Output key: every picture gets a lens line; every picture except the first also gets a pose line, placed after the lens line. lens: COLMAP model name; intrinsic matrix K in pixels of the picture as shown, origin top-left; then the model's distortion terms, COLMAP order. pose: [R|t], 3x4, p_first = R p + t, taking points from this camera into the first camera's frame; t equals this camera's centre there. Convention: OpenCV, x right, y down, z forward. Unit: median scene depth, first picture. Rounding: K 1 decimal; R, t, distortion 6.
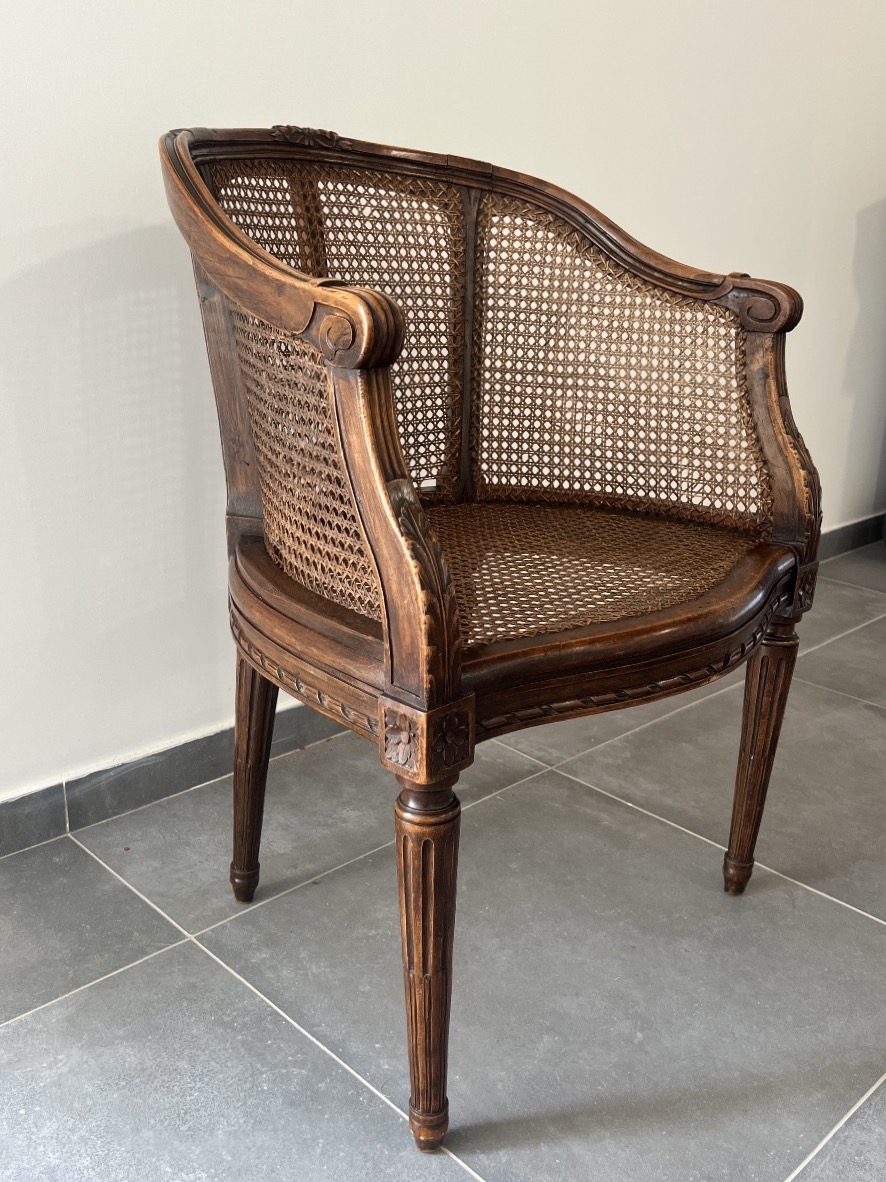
lens RADIAL K [[1105.3, 0, 424.5], [0, 1105.3, 606.9], [0, 0, 1]] dist [0.045284, 0.000000]
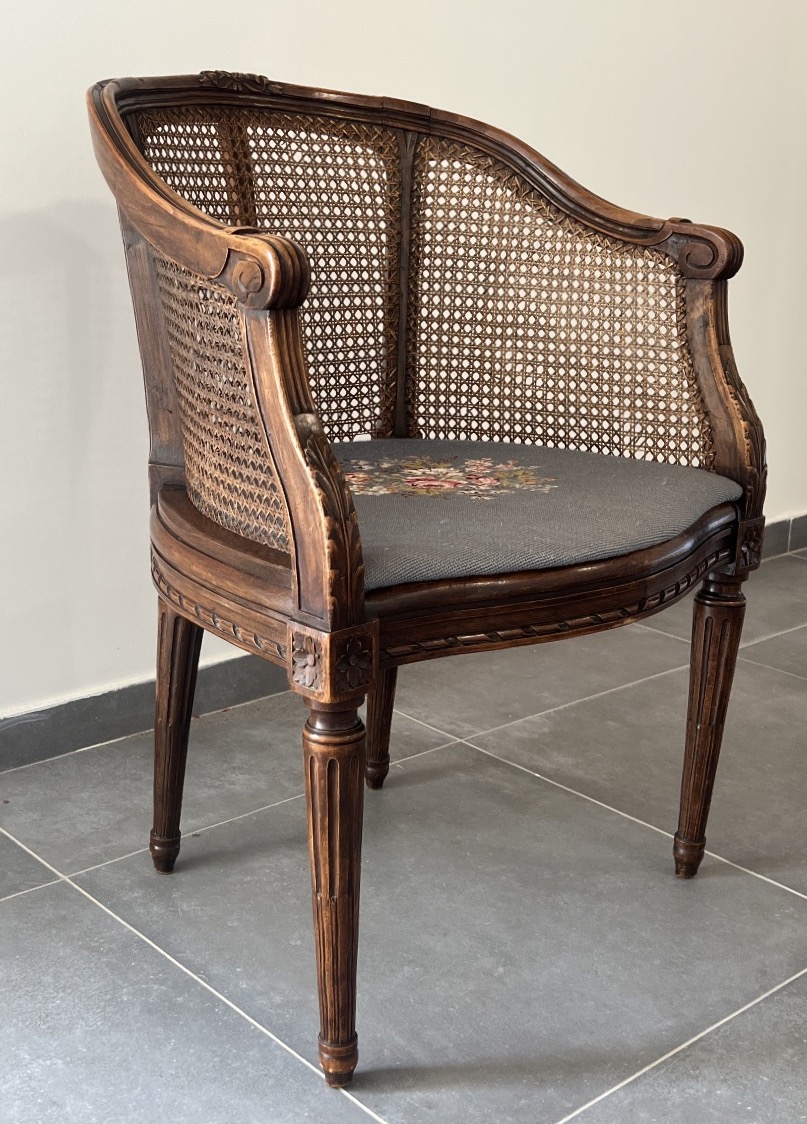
lens RADIAL K [[1401.6, 0, 352.6], [0, 1401.6, 592.1], [0, 0, 1]] dist [0.084951, 0.000000]
pose [[0.999075, 0.007945, -0.042254, 0.051993], [-0.009246, 0.999487, -0.030678, 0.062963], [0.041988, 0.031041, 0.998636, -0.222096]]
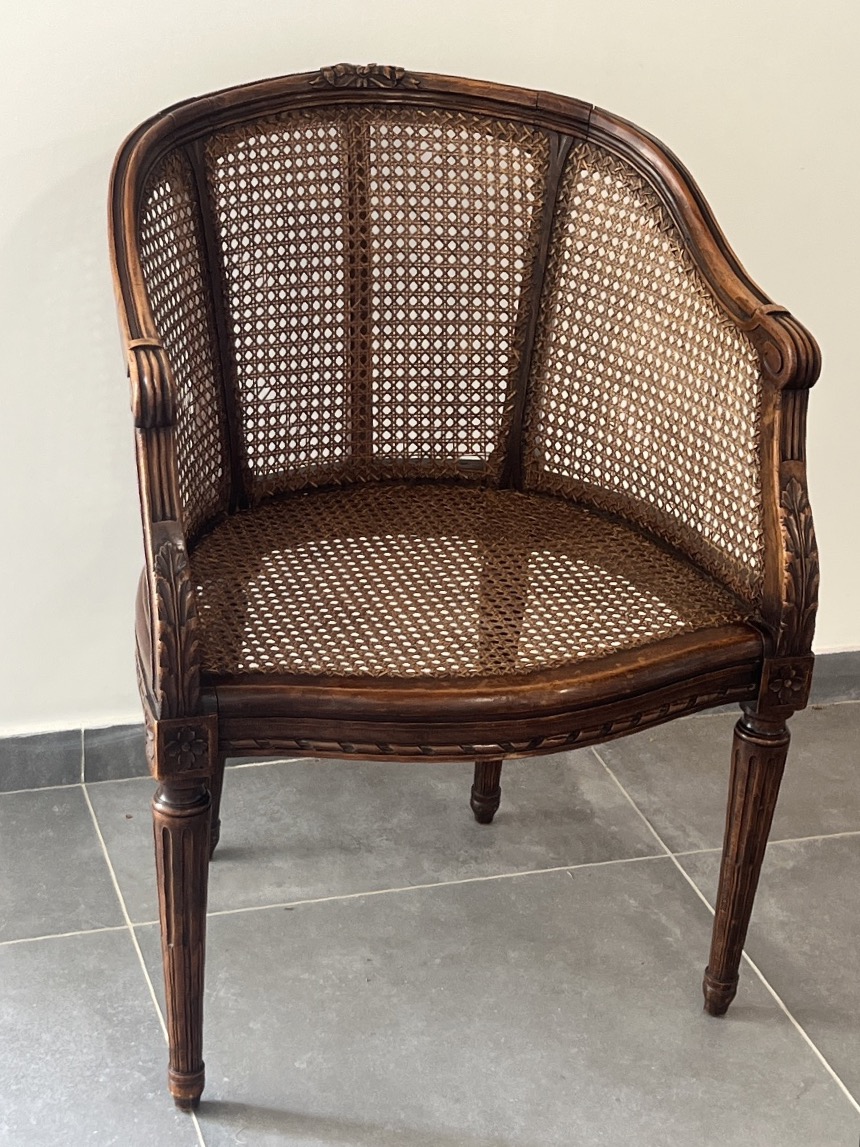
lens RADIAL K [[2140.5, 0, 403.3], [0, 2140.5, 603.6], [0, 0, 1]] dist [0.163686, 0.000000]
pose [[0.881577, 0.228682, -0.412948, 0.739258], [-0.180399, 0.971630, 0.152944, -0.271640], [0.436209, -0.060337, 0.897820, -0.594267]]
